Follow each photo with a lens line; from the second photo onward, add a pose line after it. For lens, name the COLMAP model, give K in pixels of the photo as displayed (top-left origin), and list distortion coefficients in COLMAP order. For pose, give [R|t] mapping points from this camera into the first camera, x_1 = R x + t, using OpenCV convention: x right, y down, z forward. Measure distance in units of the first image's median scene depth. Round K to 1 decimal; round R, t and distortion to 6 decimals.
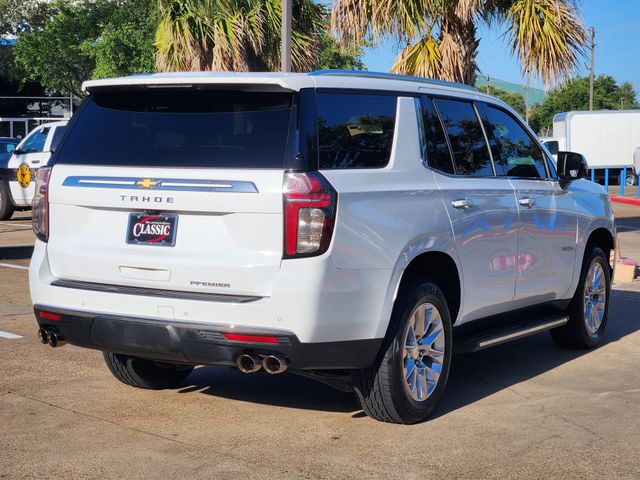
lens RADIAL K [[1219.3, 0, 320.0], [0, 1219.3, 240.0], [0, 0, 1]] dist [-0.362313, 2.999100]
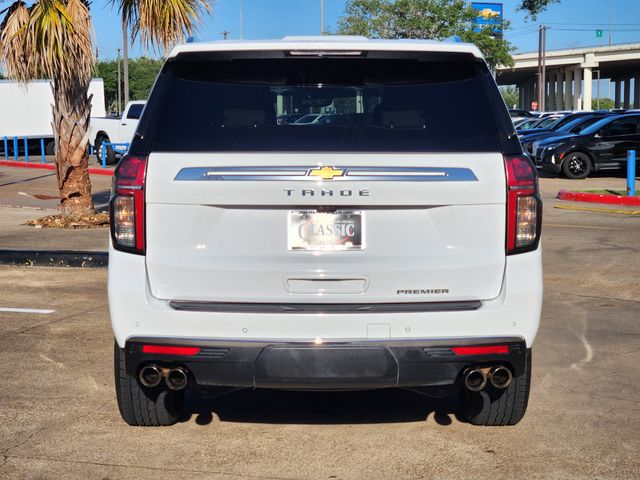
lens RADIAL K [[1219.3, 0, 320.0], [0, 1219.3, 240.0], [0, 0, 1]] dist [-0.362313, 2.999100]
pose [[0.867031, -0.063388, 0.494206, -0.546523], [0.050941, 0.997954, 0.038631, -0.033930], [-0.495644, -0.008319, 0.868486, 0.298700]]
